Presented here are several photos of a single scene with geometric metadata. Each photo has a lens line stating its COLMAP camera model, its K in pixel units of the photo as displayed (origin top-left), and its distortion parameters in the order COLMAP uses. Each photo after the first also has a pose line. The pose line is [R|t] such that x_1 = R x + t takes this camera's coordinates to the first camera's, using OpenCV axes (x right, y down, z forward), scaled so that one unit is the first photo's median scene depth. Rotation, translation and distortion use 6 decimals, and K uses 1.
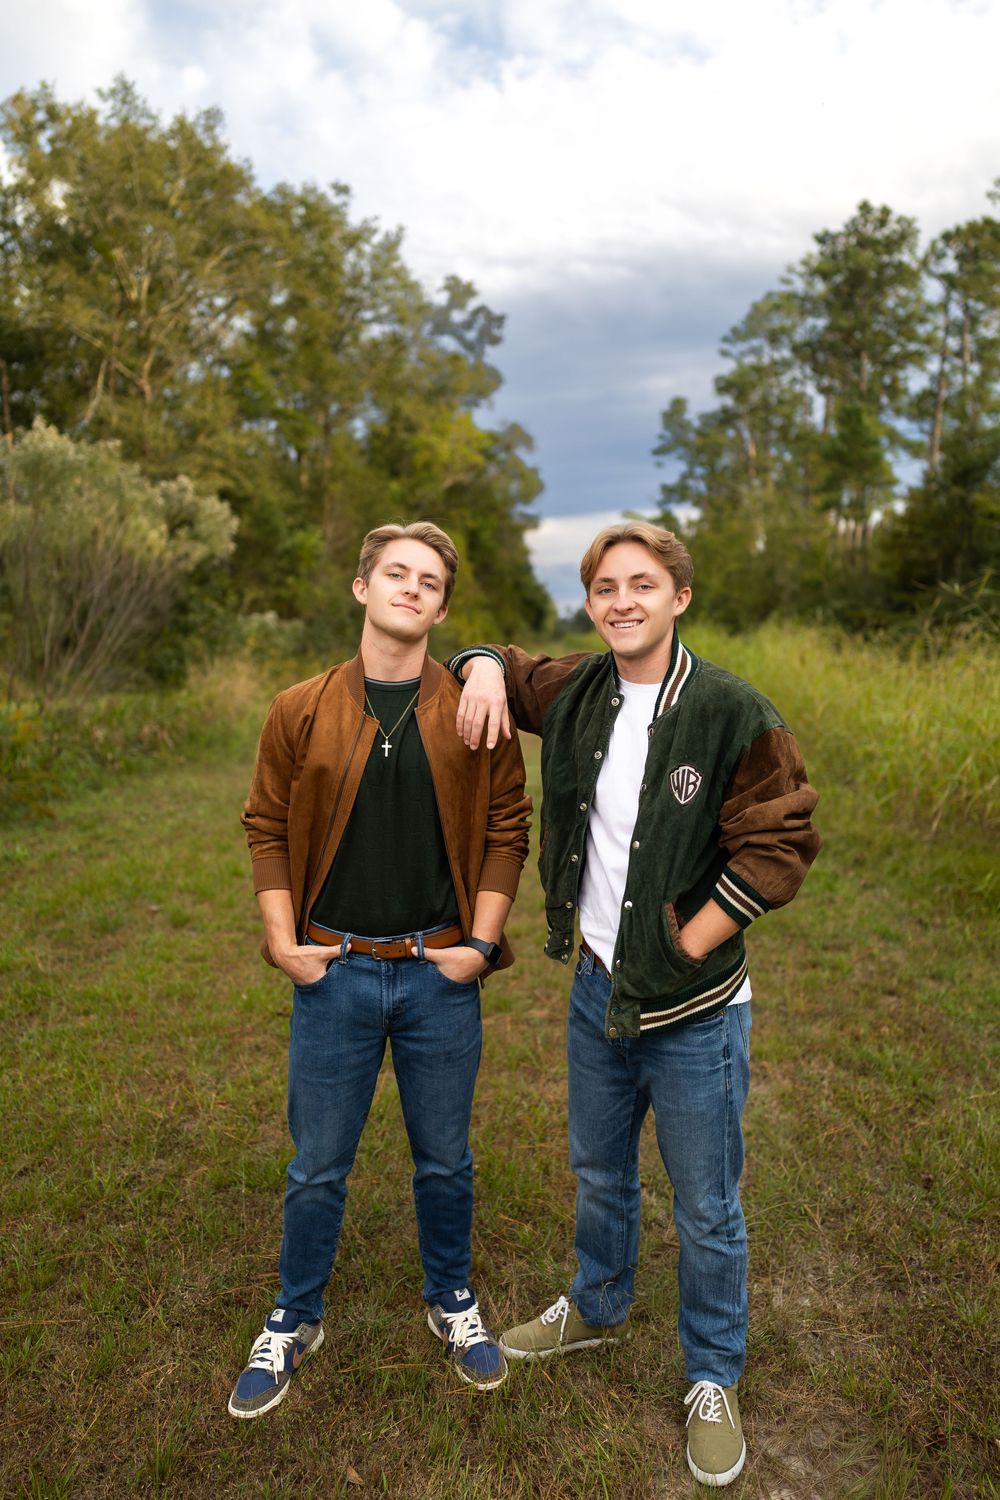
lens RADIAL K [[1028.7, 0, 502.5], [0, 1028.7, 745.3], [0, 0, 1]] dist [-0.006303, -0.005041]
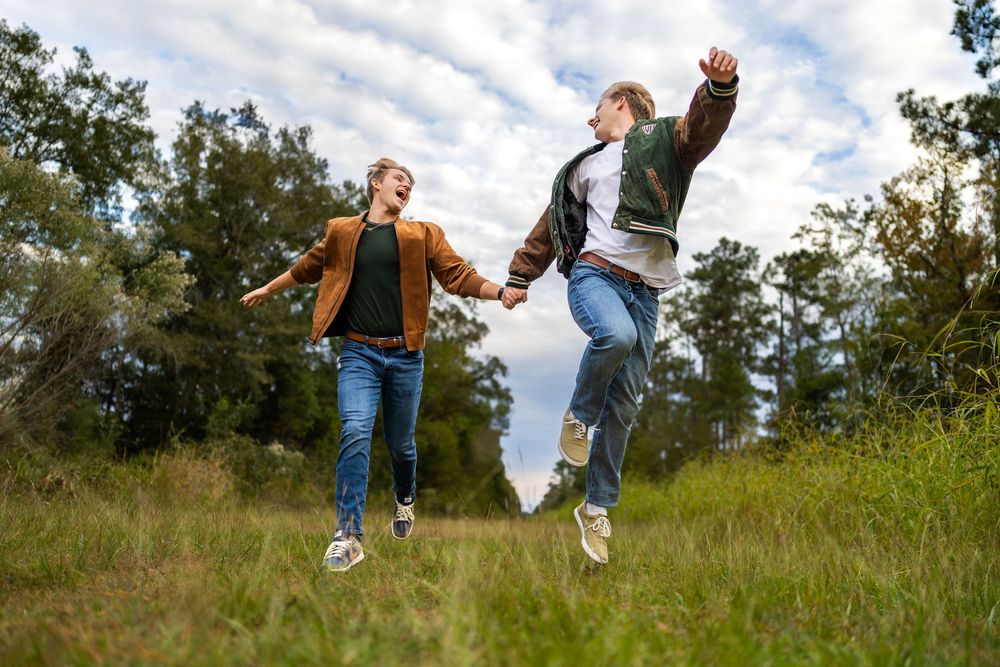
lens RADIAL K [[683.5, 0, 500.0], [0, 683.5, 333.5], [0, 0, 1]] dist [-0.004475, 0.002559]
pose [[0.998129, 0.060814, 0.006364, 0.013720], [-0.054123, 0.927120, -0.370836, 0.020783], [-0.028452, 0.369797, 0.928677, 0.106354]]
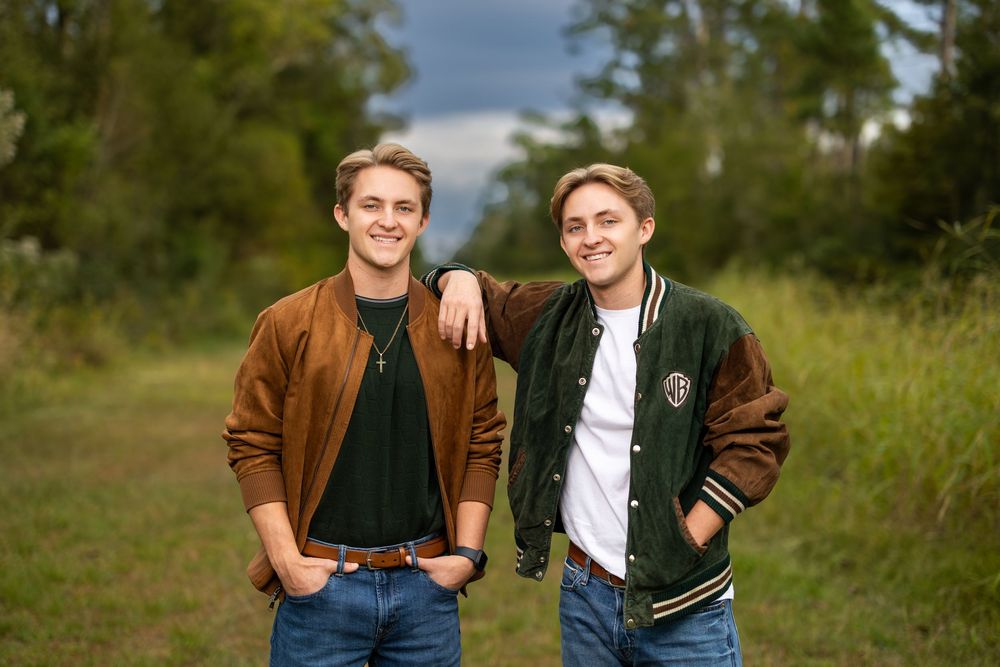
lens RADIAL K [[1504.2, 0, 496.5], [0, 1504.2, 312.8], [0, 0, 1]] dist [0.014576, 0.047445]
pose [[0.994609, 0.020112, 0.101730, -0.007534], [-0.011068, 0.995997, -0.088699, 0.003684], [-0.103106, 0.087095, 0.990850, -0.023384]]
